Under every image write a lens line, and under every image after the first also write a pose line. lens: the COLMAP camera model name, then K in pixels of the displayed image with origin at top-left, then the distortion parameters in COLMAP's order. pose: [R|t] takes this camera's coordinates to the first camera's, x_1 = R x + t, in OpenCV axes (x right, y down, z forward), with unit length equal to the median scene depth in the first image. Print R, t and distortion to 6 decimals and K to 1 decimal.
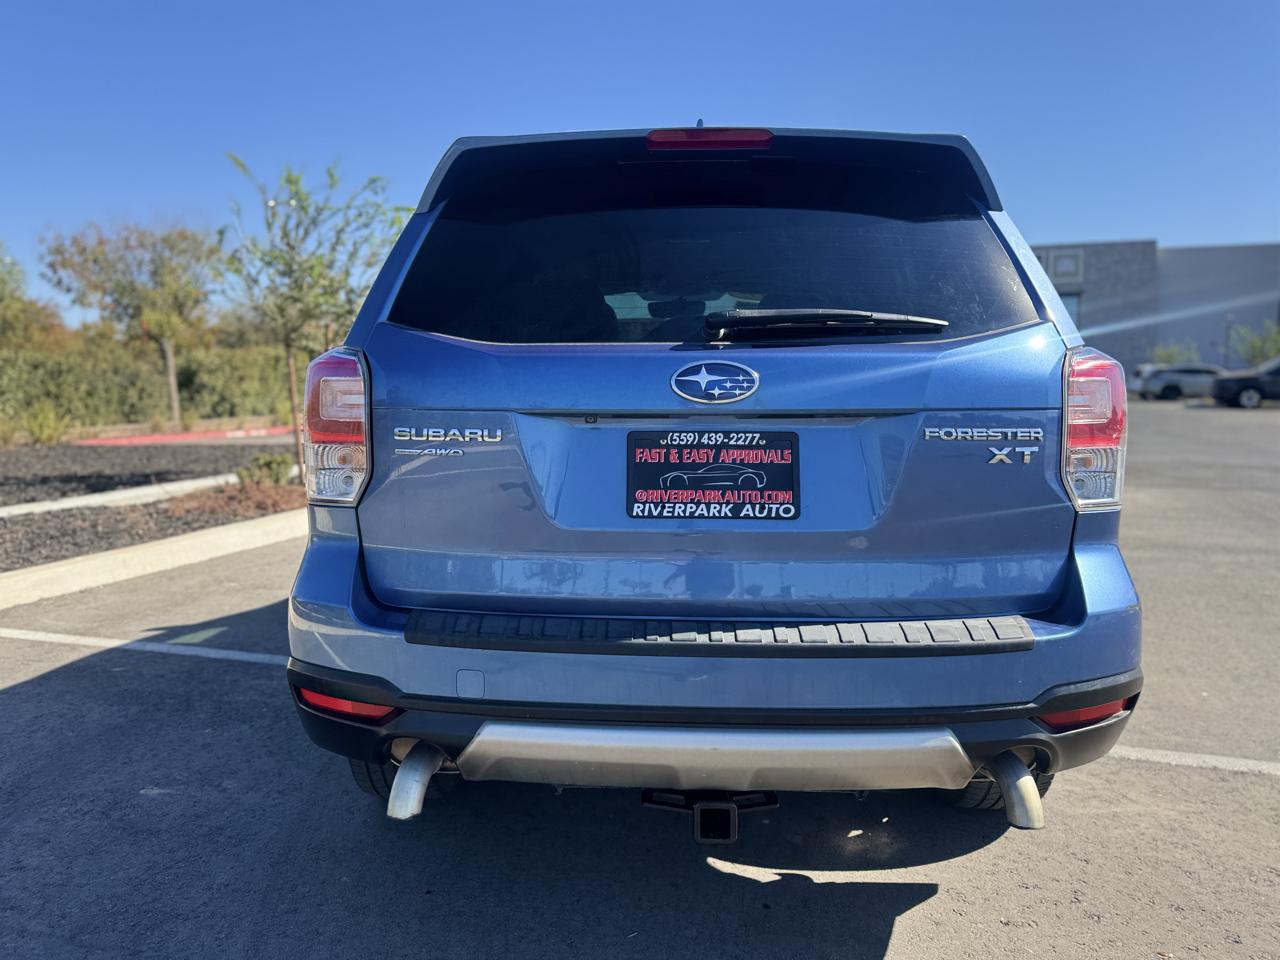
lens RADIAL K [[925.9, 0, 631.6], [0, 925.9, 460.8], [0, 0, 1]] dist [0.060443, -0.078693]
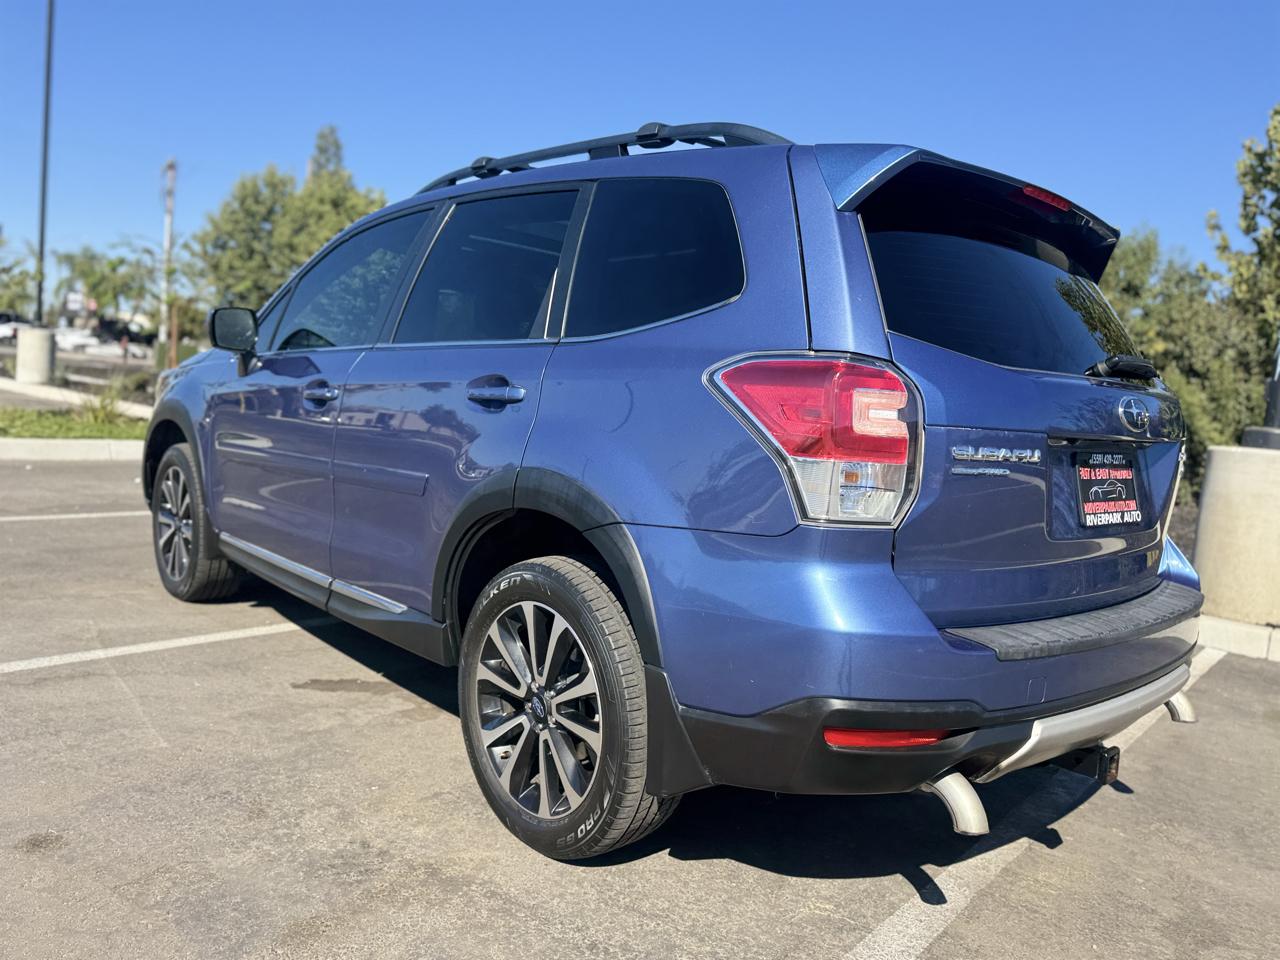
lens RADIAL K [[925.9, 0, 637.6], [0, 925.9, 487.5], [0, 0, 1]] dist [0.060443, -0.078693]
pose [[0.721152, -0.020249, 0.692481, -1.210825], [-0.016250, 0.998803, 0.046130, -0.033277], [-0.692587, -0.044520, 0.719960, 0.544040]]
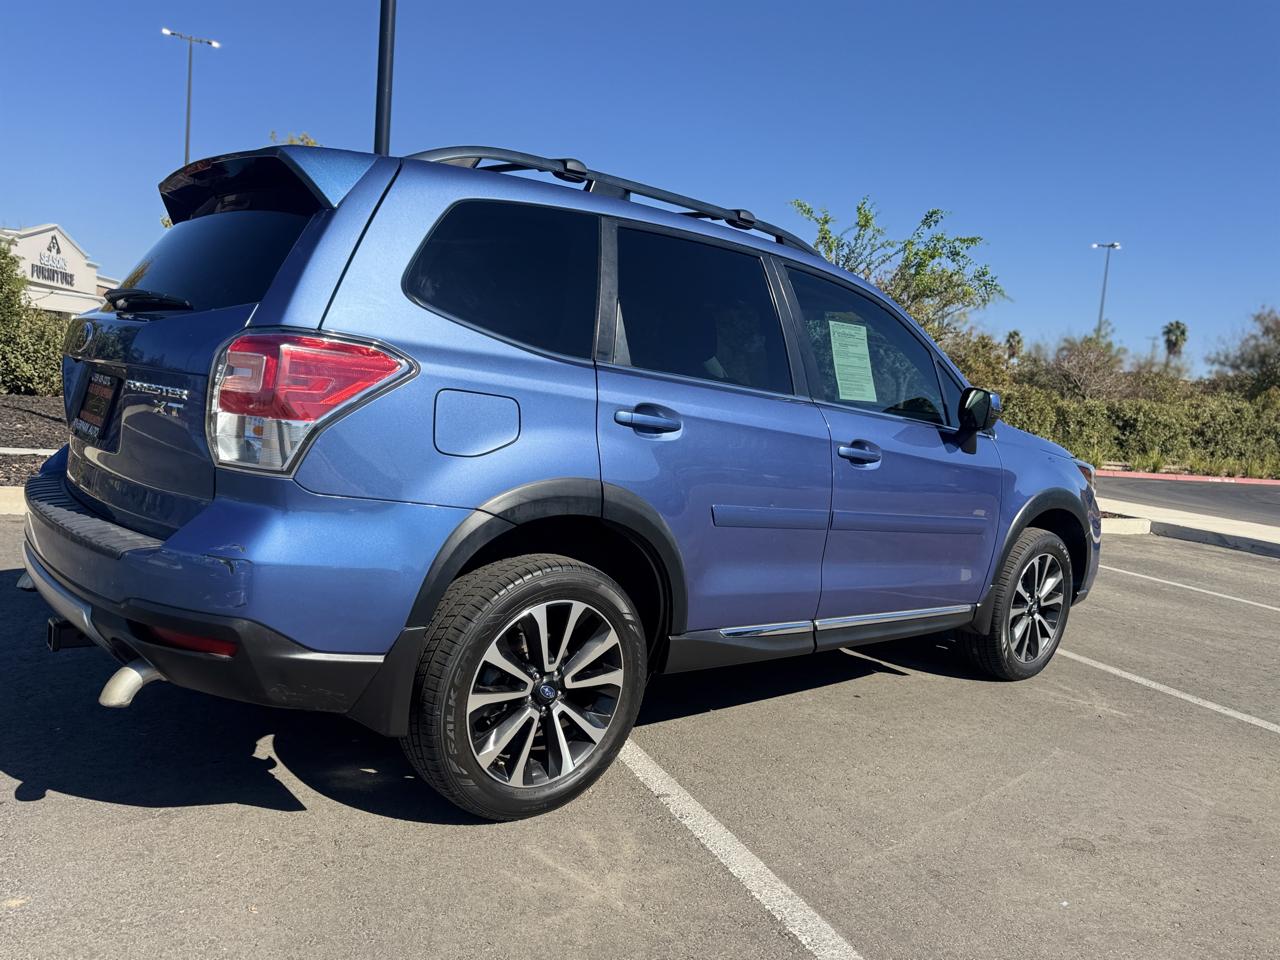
lens RADIAL K [[925.9, 0, 650.1], [0, 925.9, 480.1], [0, 0, 1]] dist [0.060443, -0.078693]
pose [[0.691739, 0.144050, -0.707634, 1.727040], [-0.160610, 0.986049, 0.043723, -0.069505], [0.704060, 0.083408, 0.705225, 0.590592]]
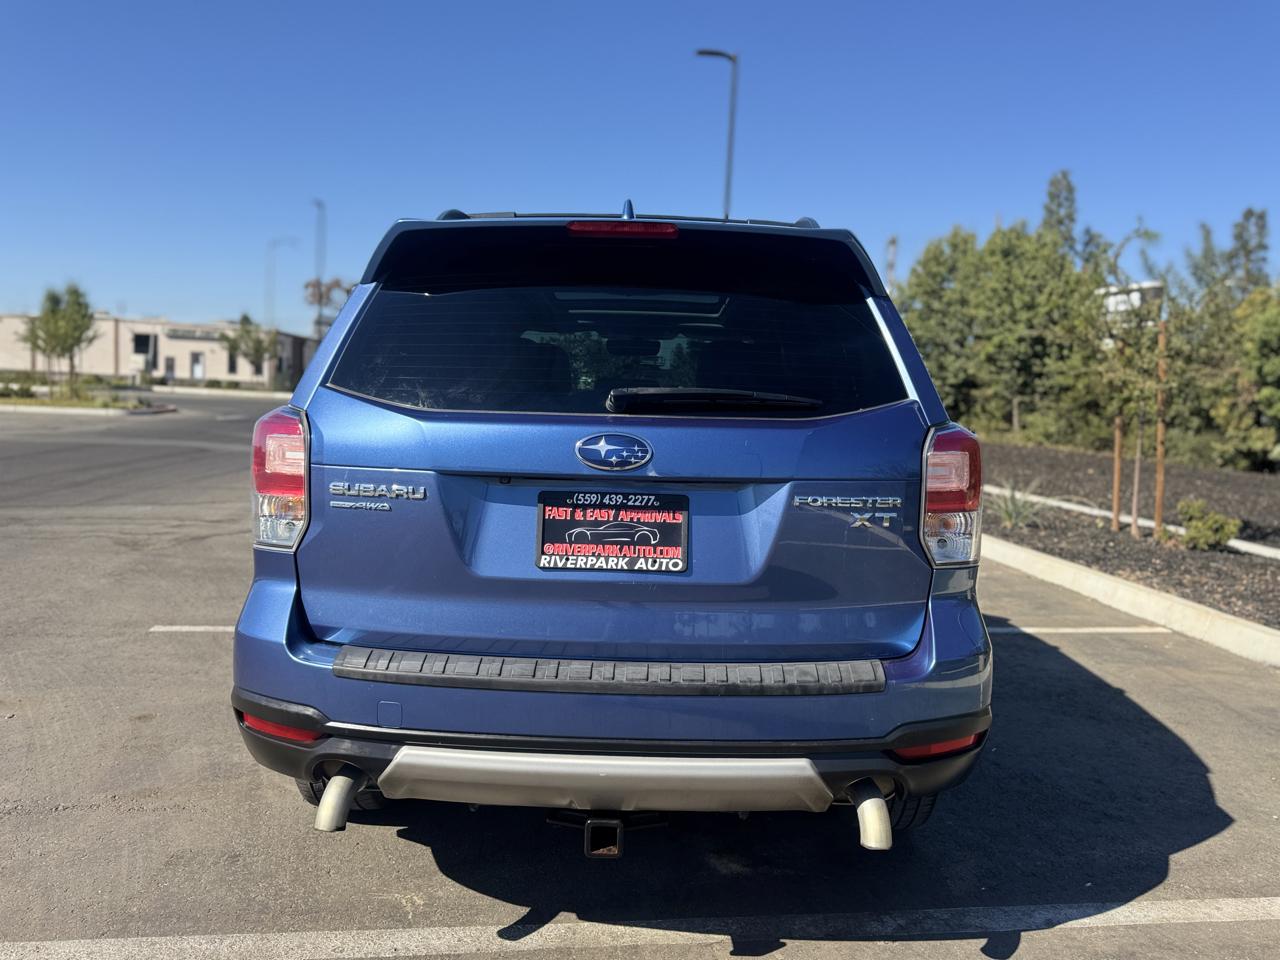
lens RADIAL K [[925.9, 0, 648.3], [0, 925.9, 483.1], [0, 0, 1]] dist [0.060443, -0.078693]
pose [[0.999440, 0.023834, 0.023467, 0.103578], [-0.023930, 0.999706, 0.003840, -0.049398], [-0.023369, -0.004399, 0.999717, -0.132235]]
